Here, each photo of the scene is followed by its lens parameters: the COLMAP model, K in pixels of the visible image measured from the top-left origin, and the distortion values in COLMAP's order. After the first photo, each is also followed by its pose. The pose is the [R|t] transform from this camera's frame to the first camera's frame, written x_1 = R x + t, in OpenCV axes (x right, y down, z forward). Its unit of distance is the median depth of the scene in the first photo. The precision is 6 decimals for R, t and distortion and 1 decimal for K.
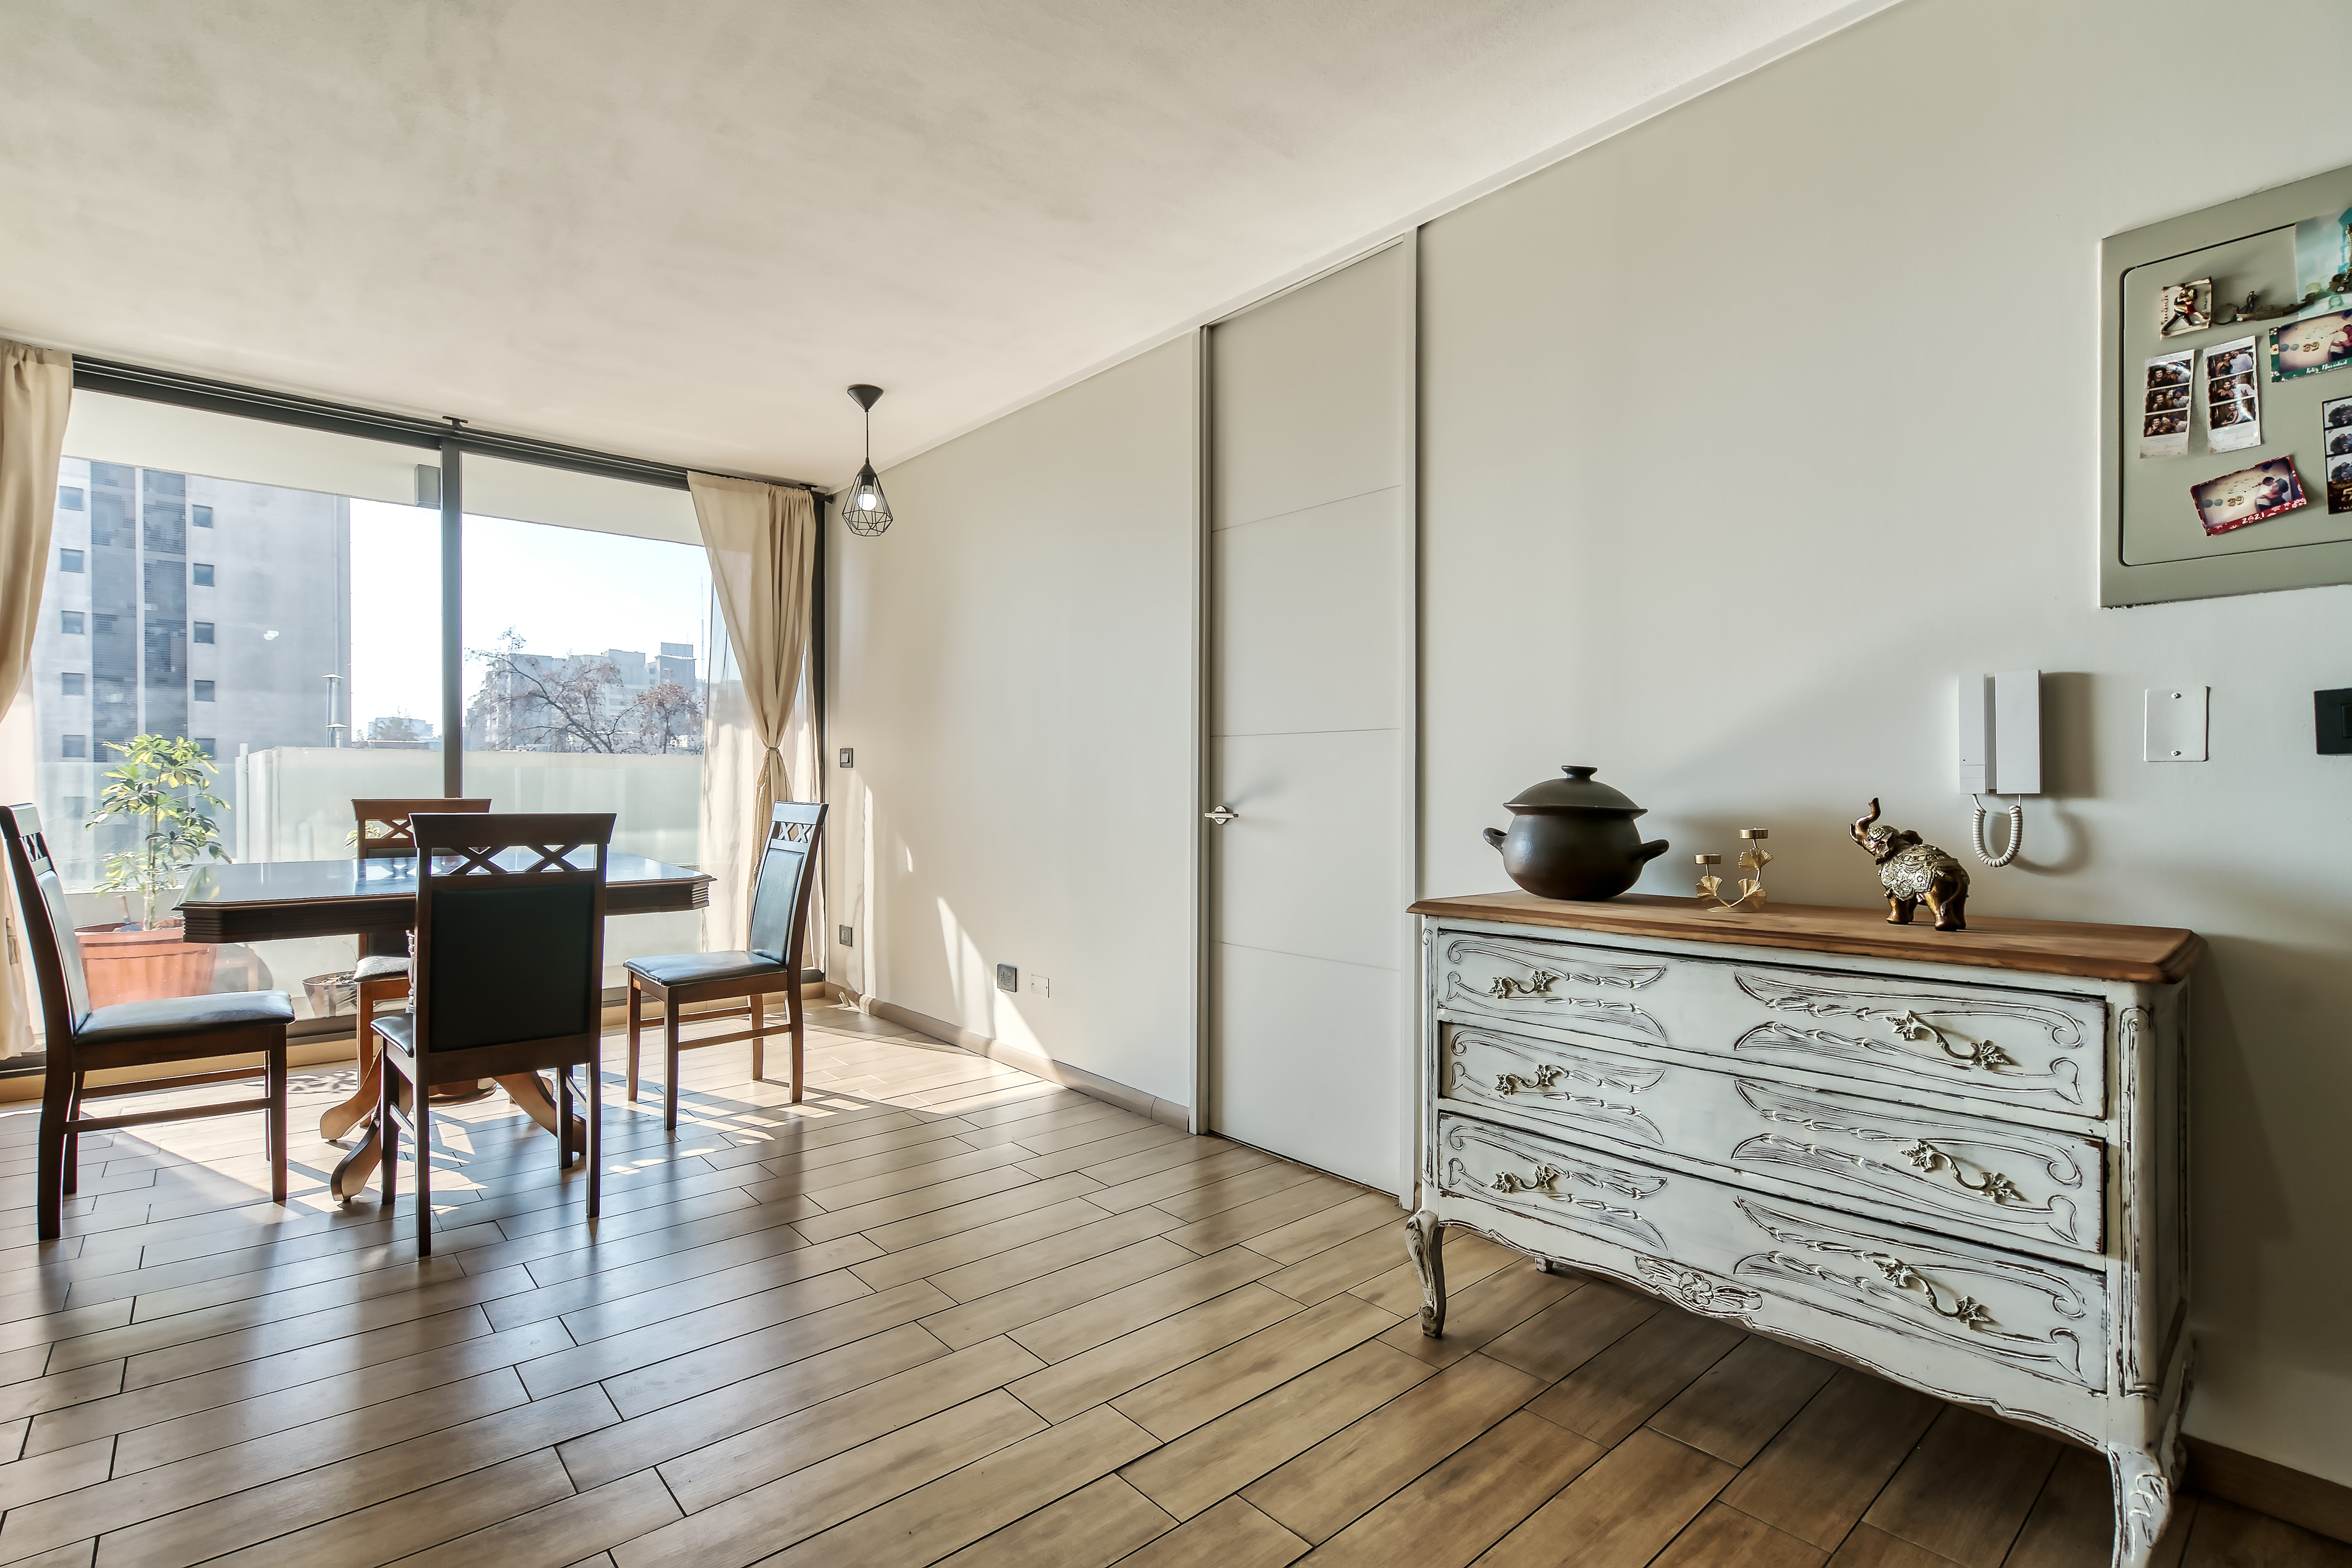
lens RADIAL K [[1076.3, 0, 1157.6], [0, 1076.3, 796.0], [0, 0, 1]] dist [-0.001399, -0.000700]
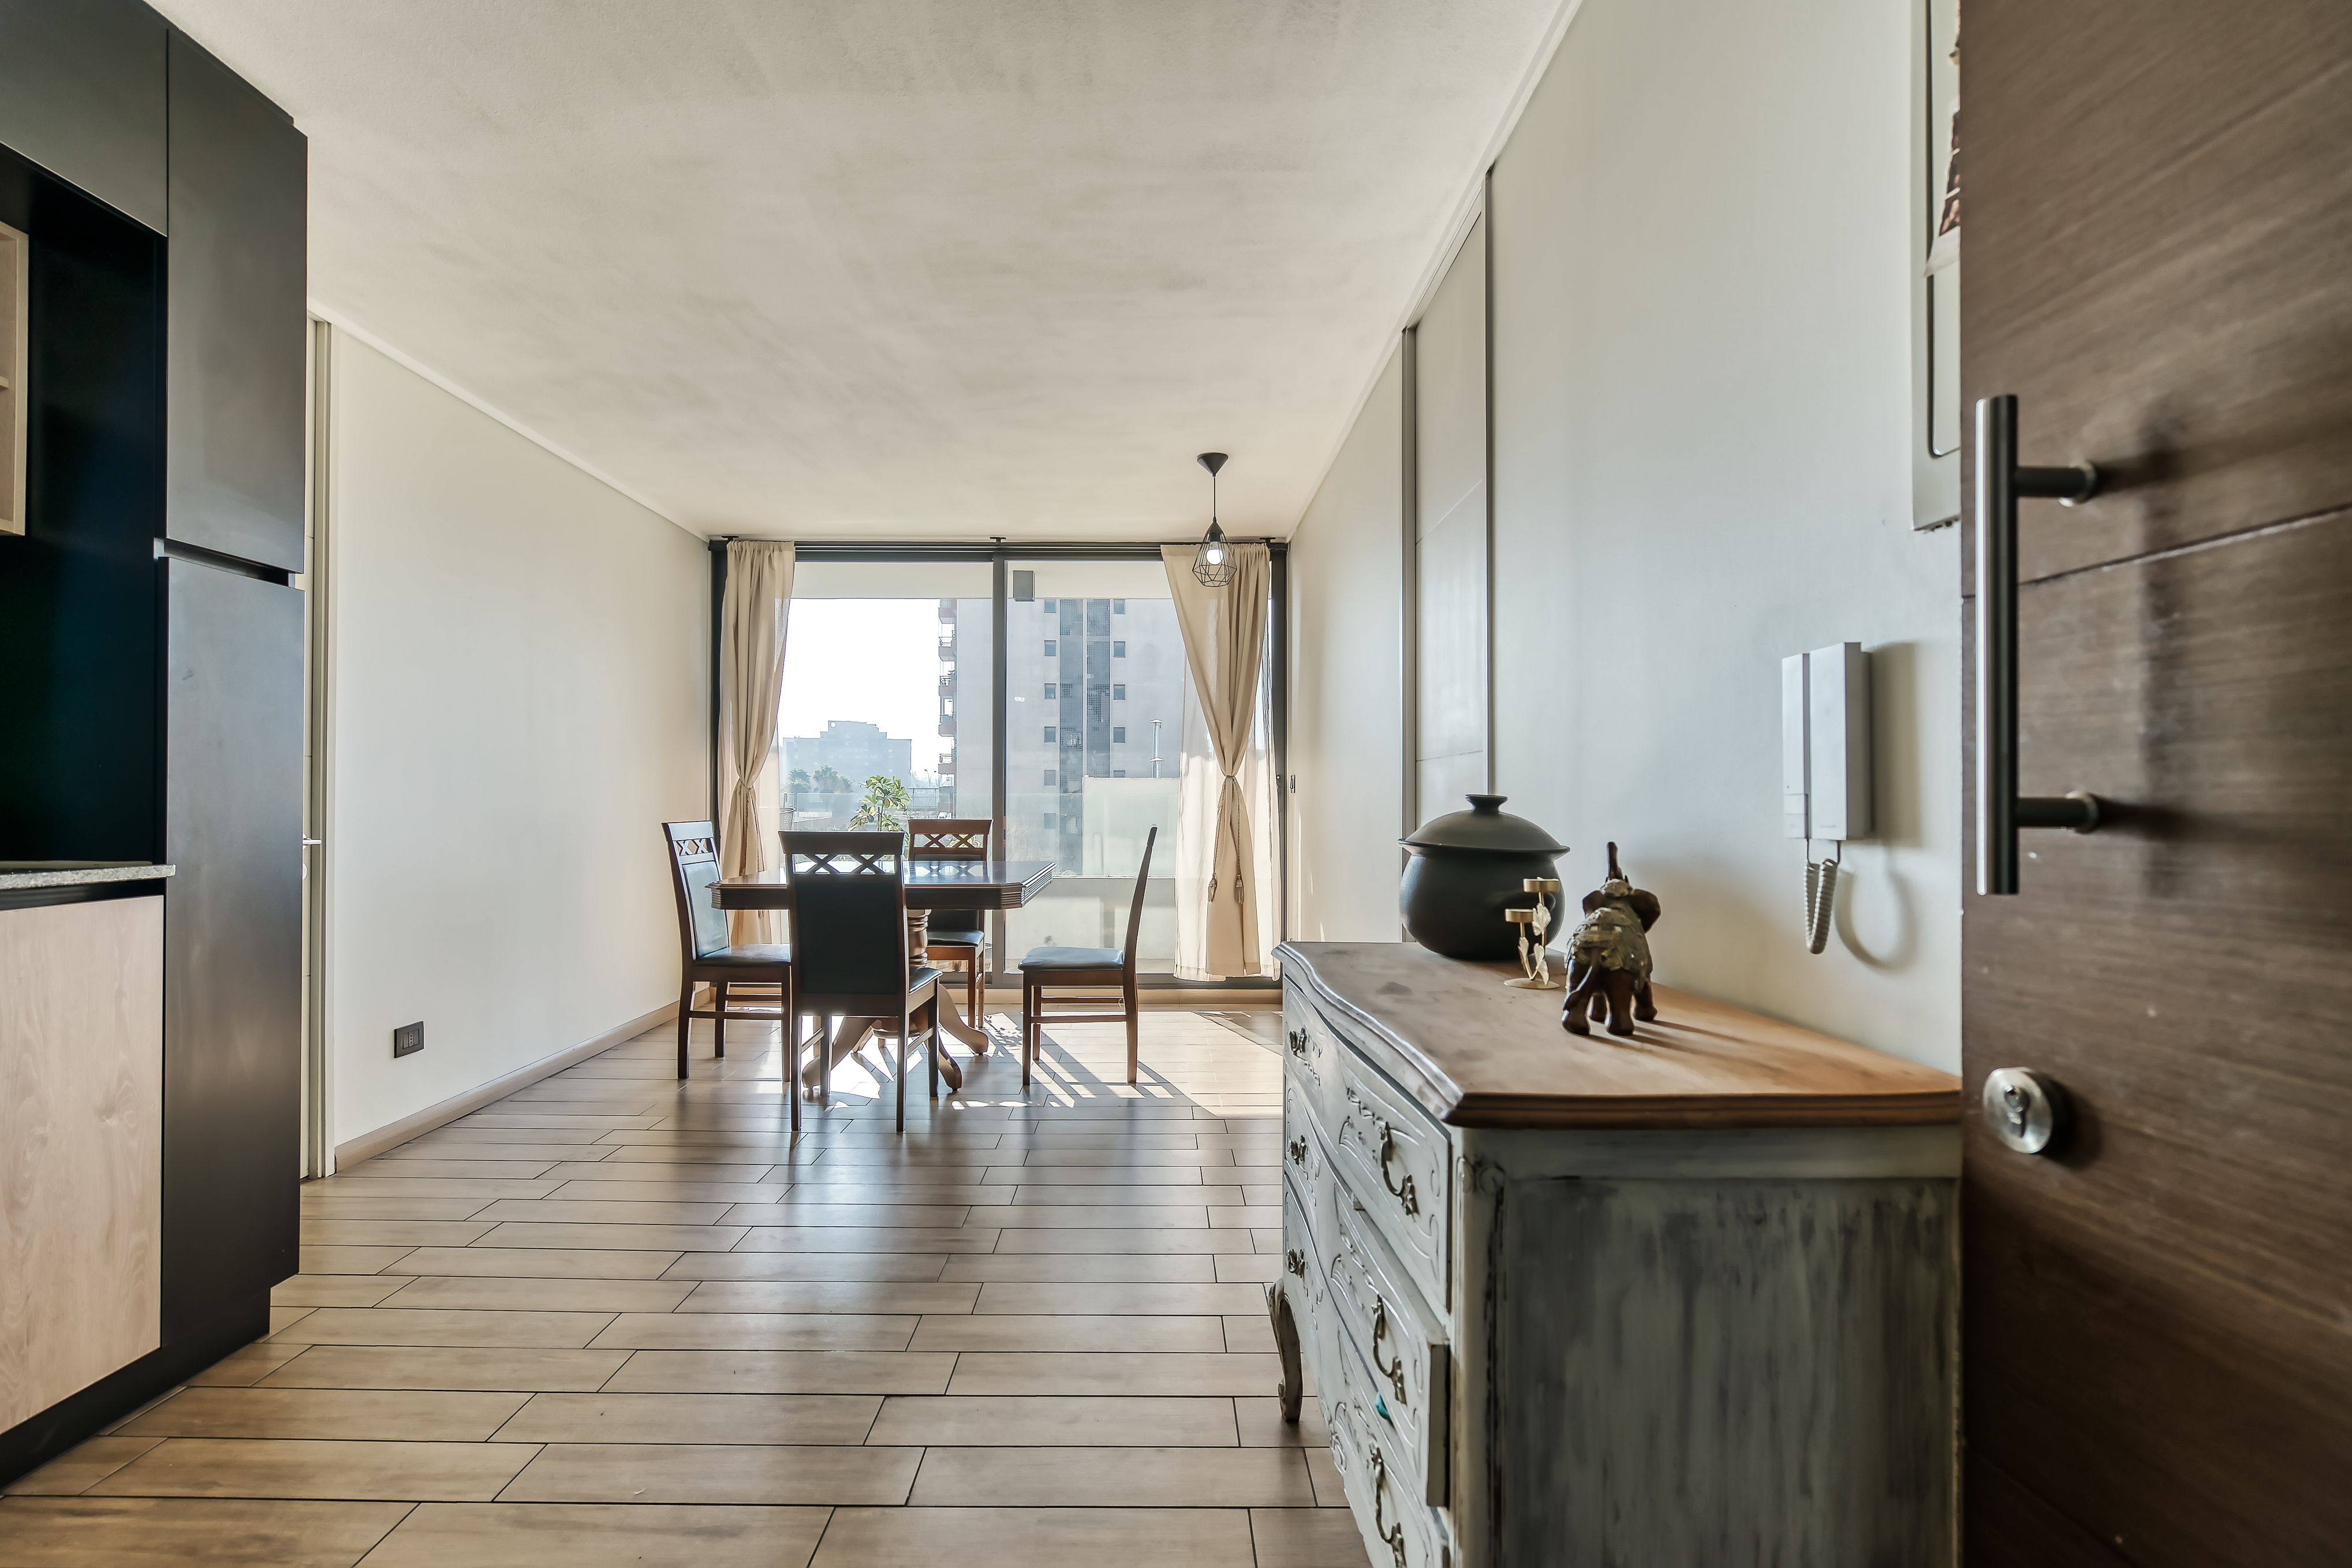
lens RADIAL K [[1076.3, 0, 1157.6], [0, 1076.3, 796.0], [0, 0, 1]] dist [-0.001399, -0.000700]
pose [[0.762780, -0.004716, -0.646641, 0.405577], [-0.007462, 0.999843, -0.016094, -0.006875], [0.646615, 0.017102, 0.762625, 0.116475]]
